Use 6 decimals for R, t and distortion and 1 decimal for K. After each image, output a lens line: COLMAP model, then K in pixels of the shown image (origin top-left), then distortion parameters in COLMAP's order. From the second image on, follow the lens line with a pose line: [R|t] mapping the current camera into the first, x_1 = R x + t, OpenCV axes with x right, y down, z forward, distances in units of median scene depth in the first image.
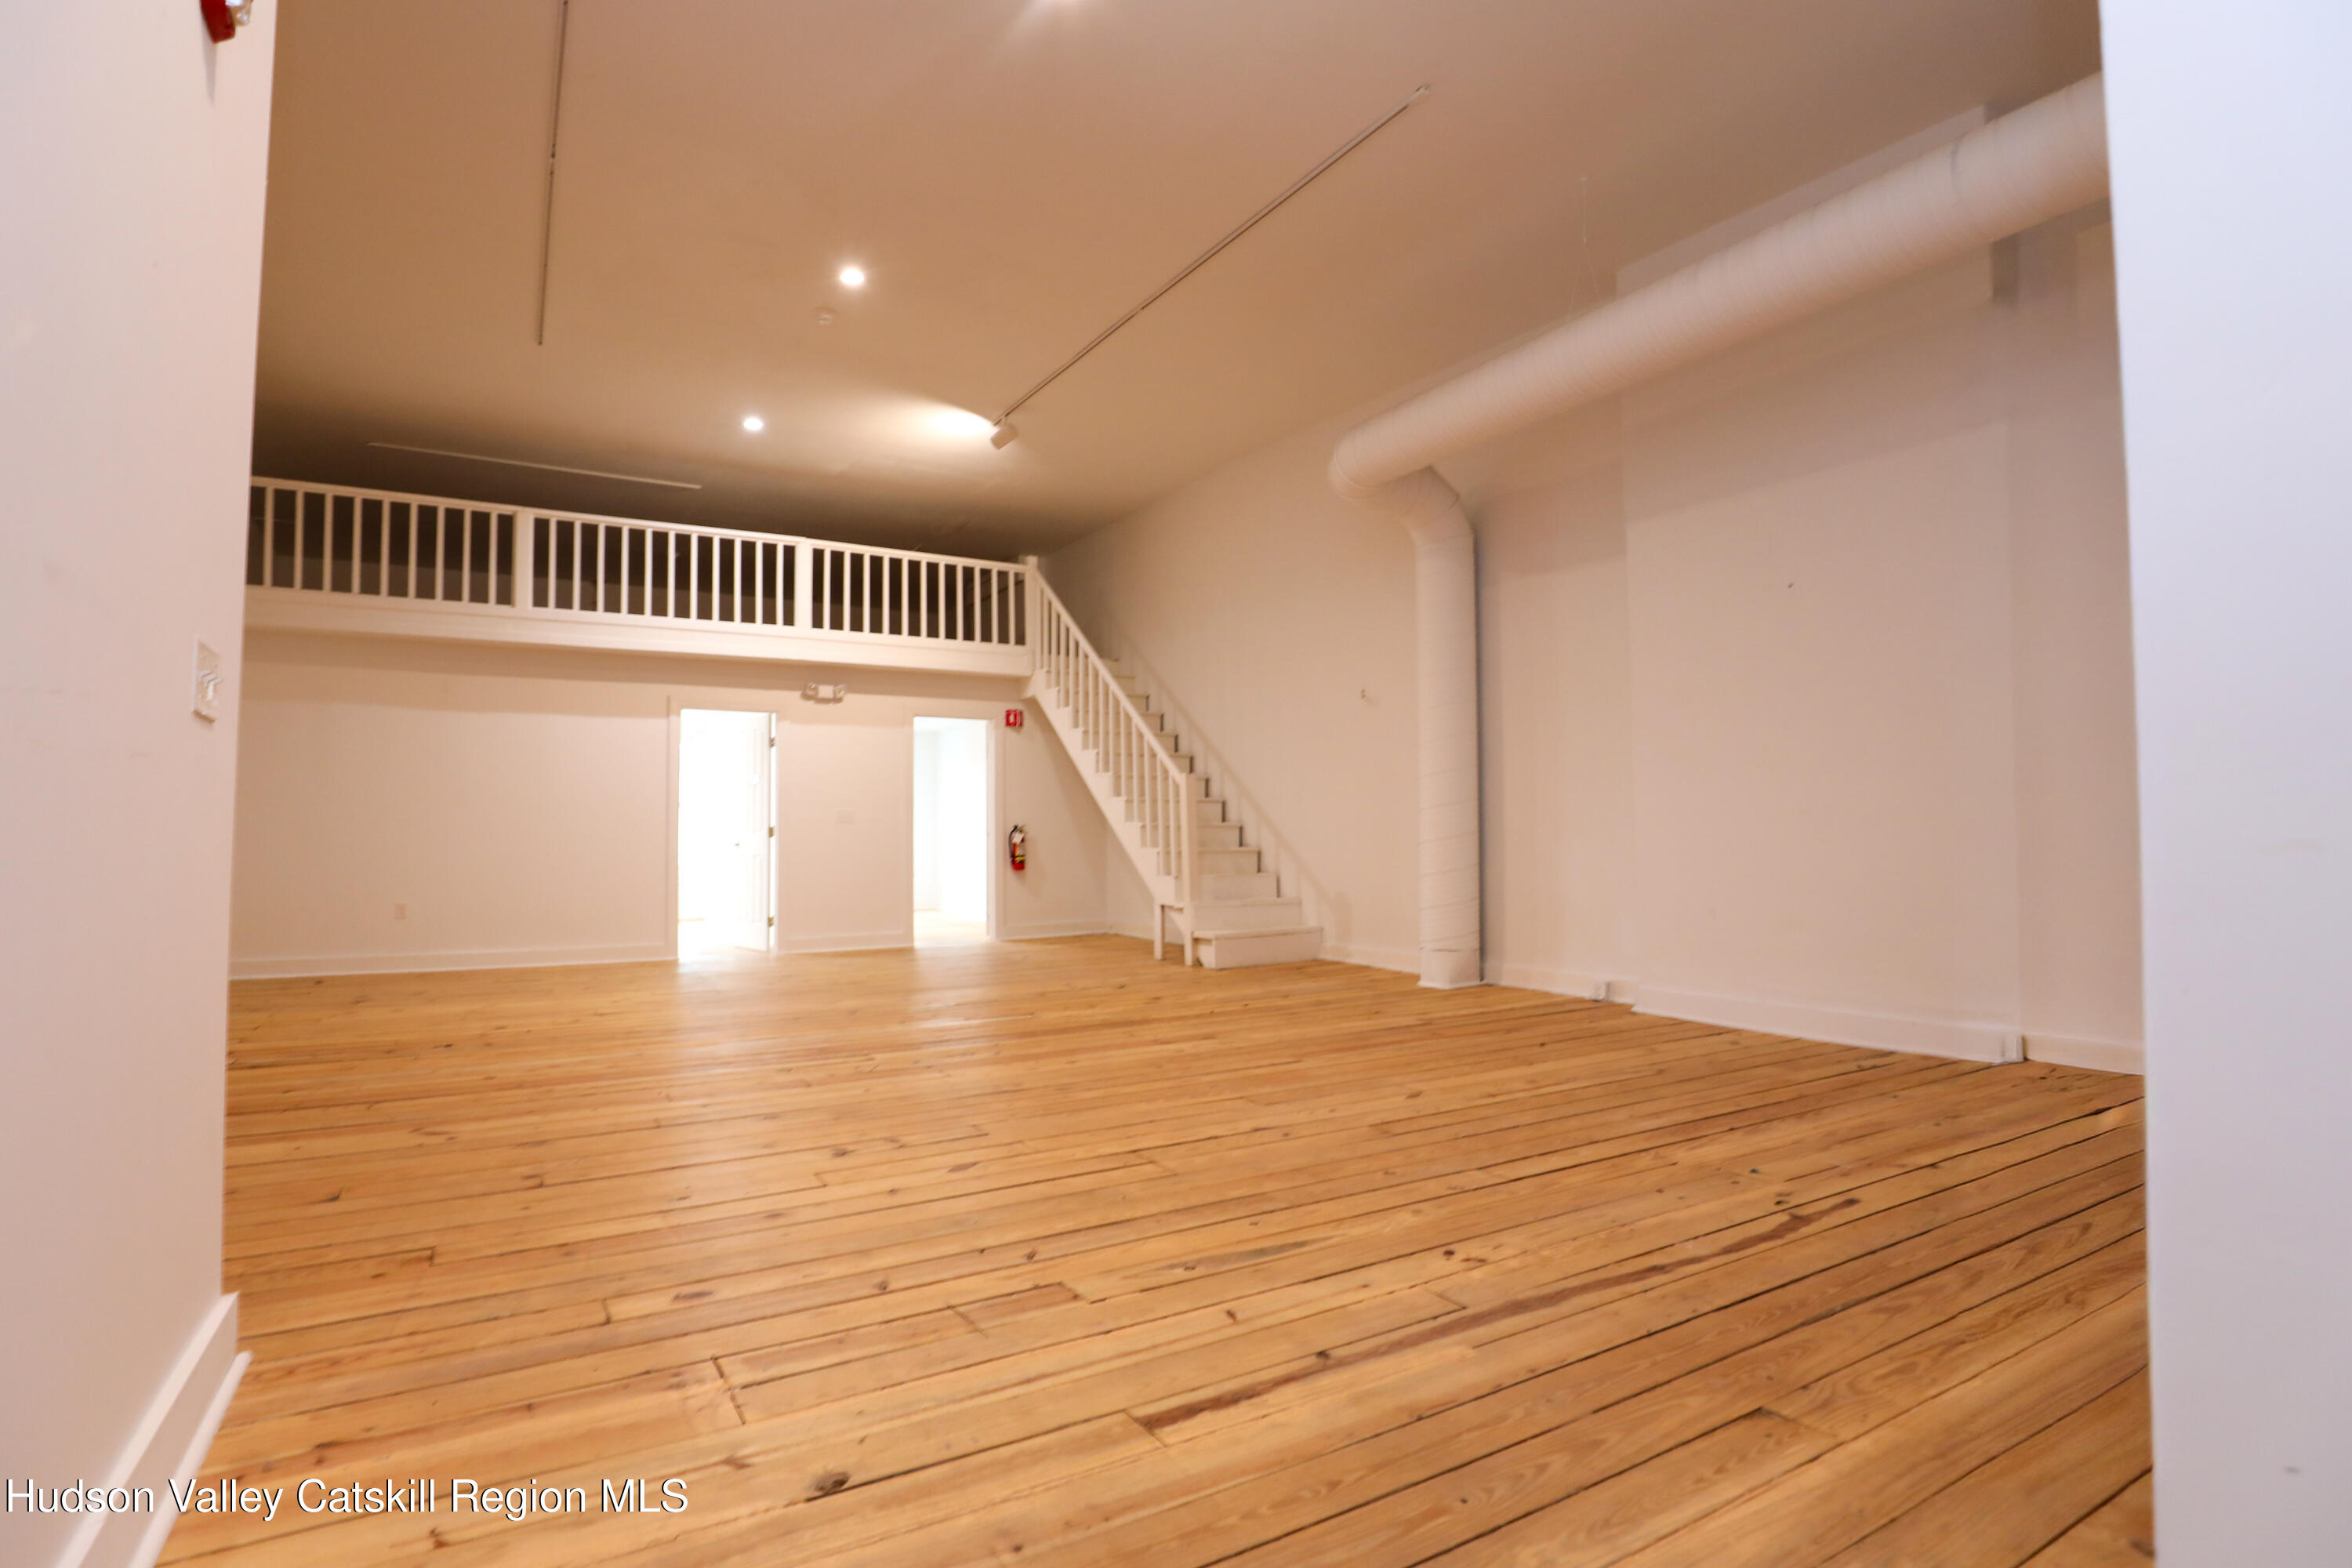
lens RADIAL K [[1162.4, 0, 1176.0], [0, 1162.4, 784.0], [0, 0, 1]] dist [-0.023808, -0.000118]
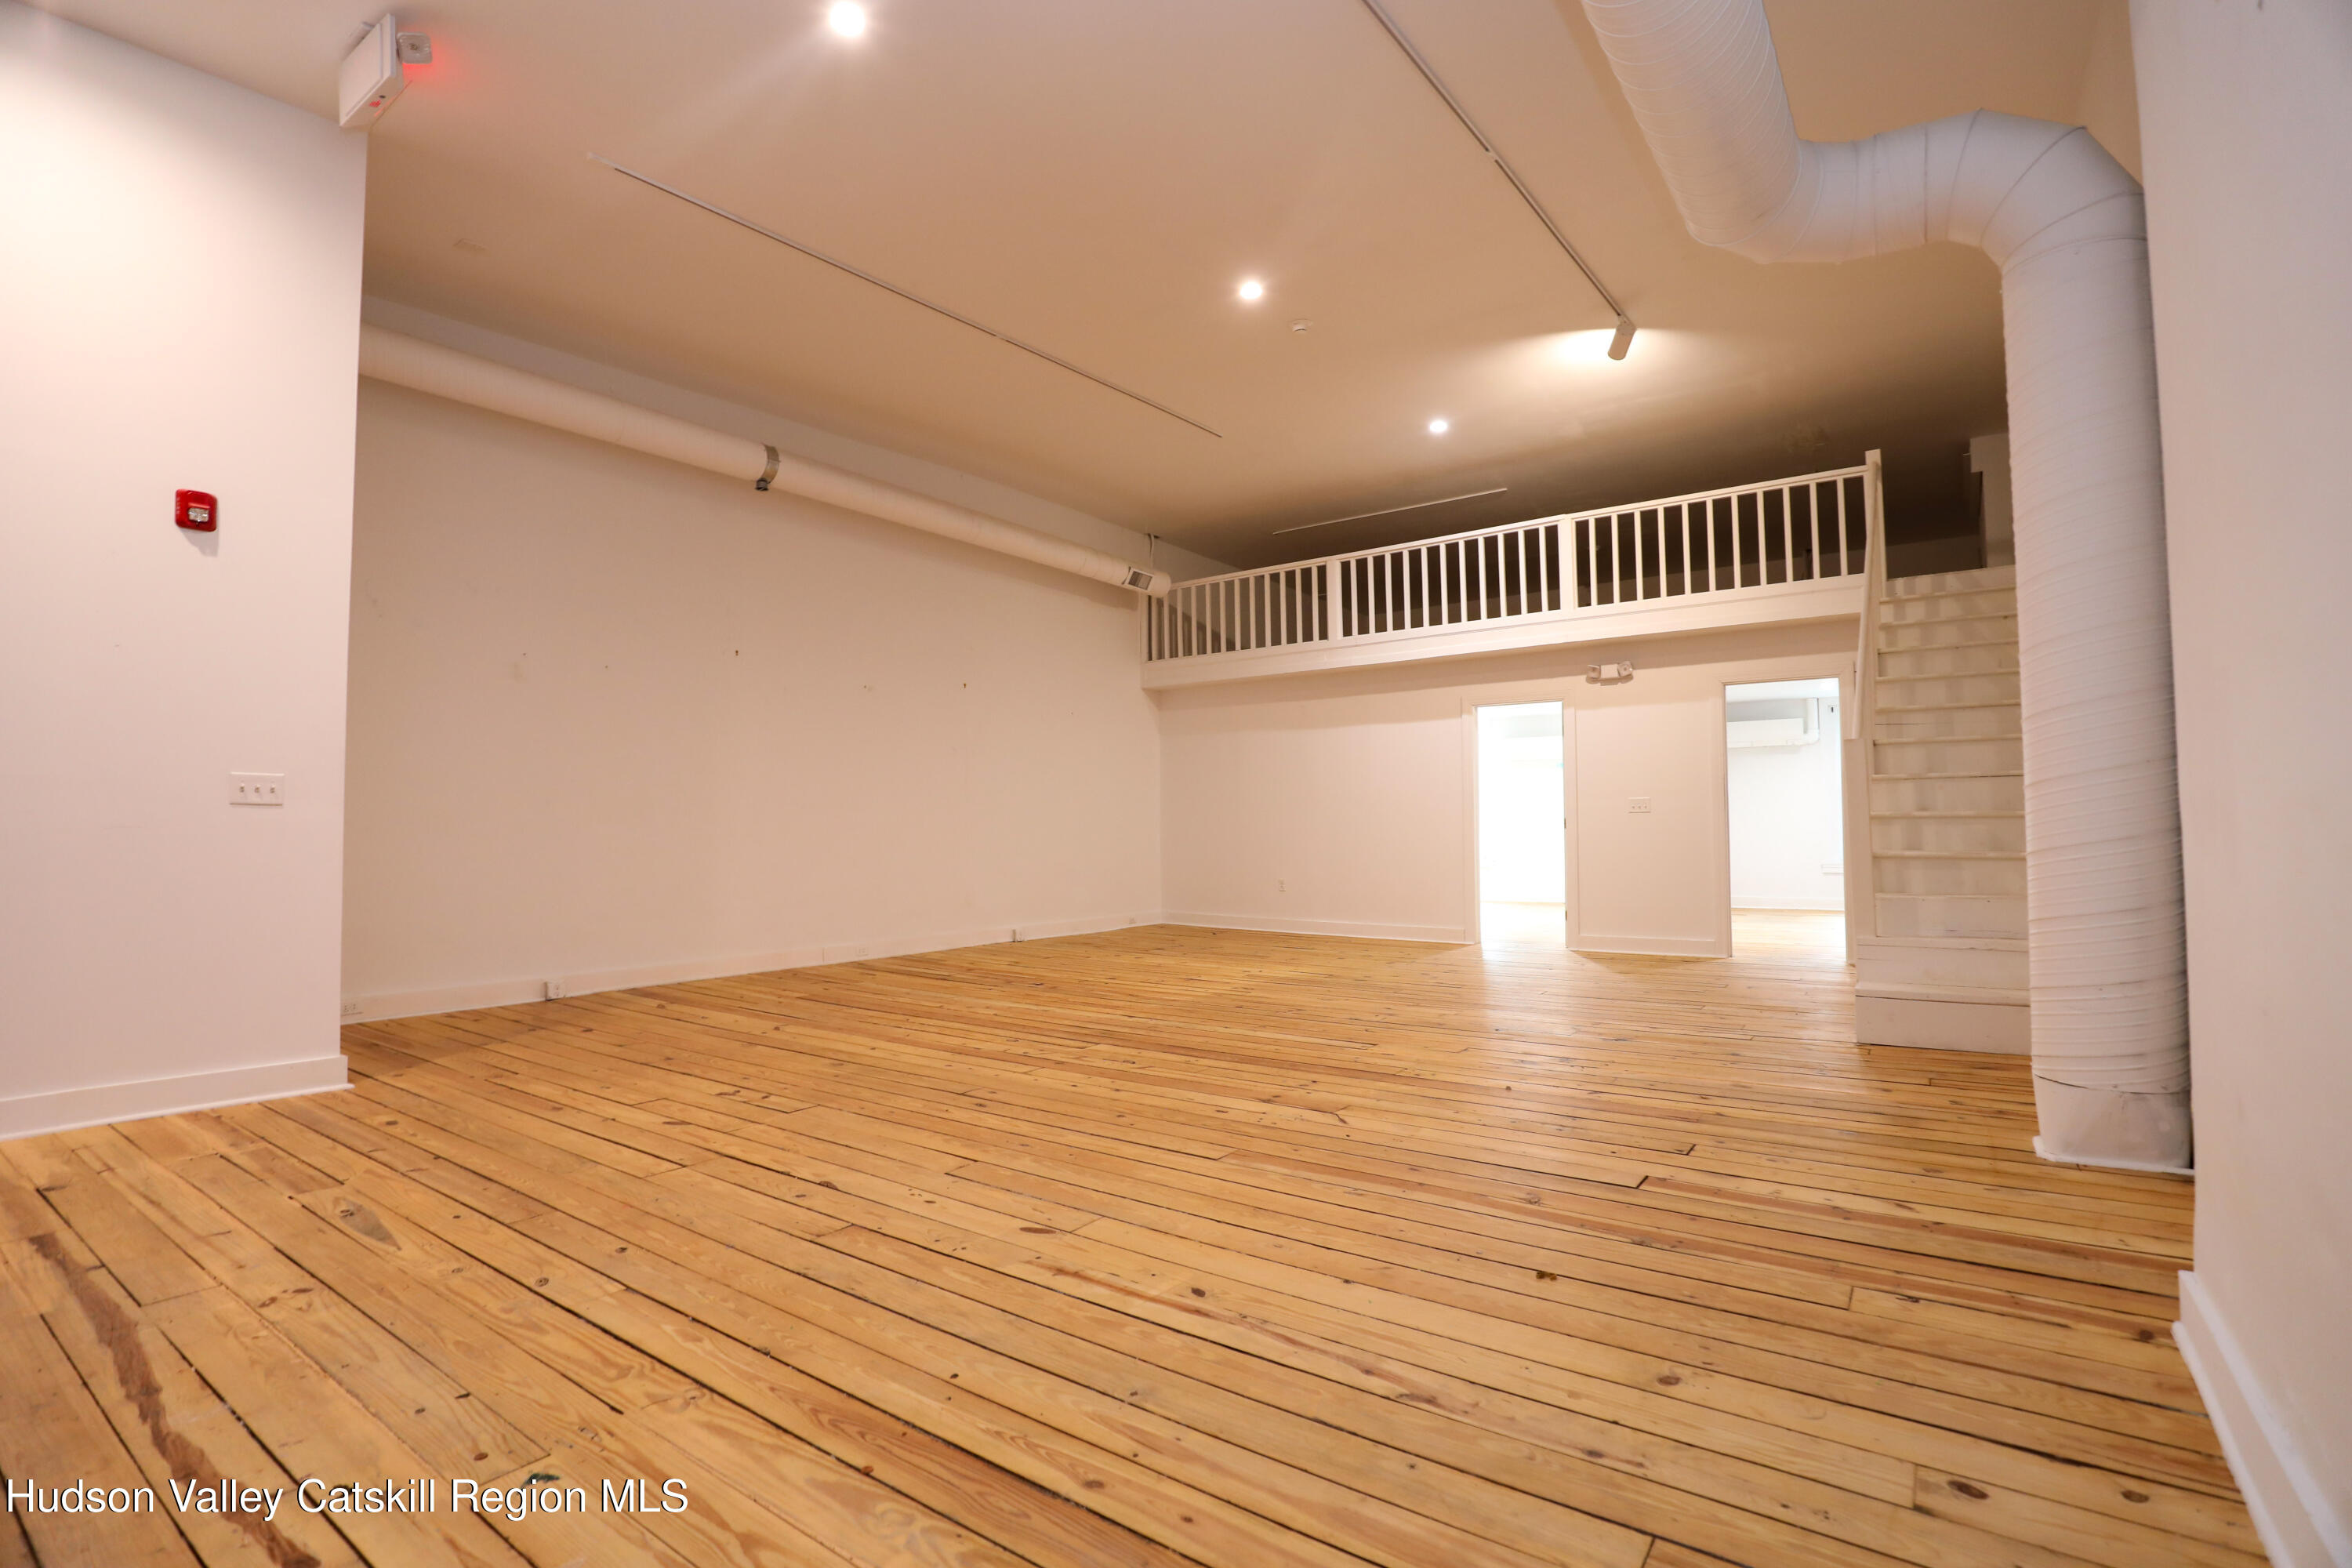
lens RADIAL K [[1076.1, 0, 1164.7], [0, 1076.1, 791.4], [0, 0, 1]] dist [-0.035951, 0.007497]
pose [[0.389109, -0.024966, -0.920854, 0.374504], [0.048546, 0.998799, -0.006567, 0.004655], [0.919912, -0.042148, 0.389853, 0.369544]]
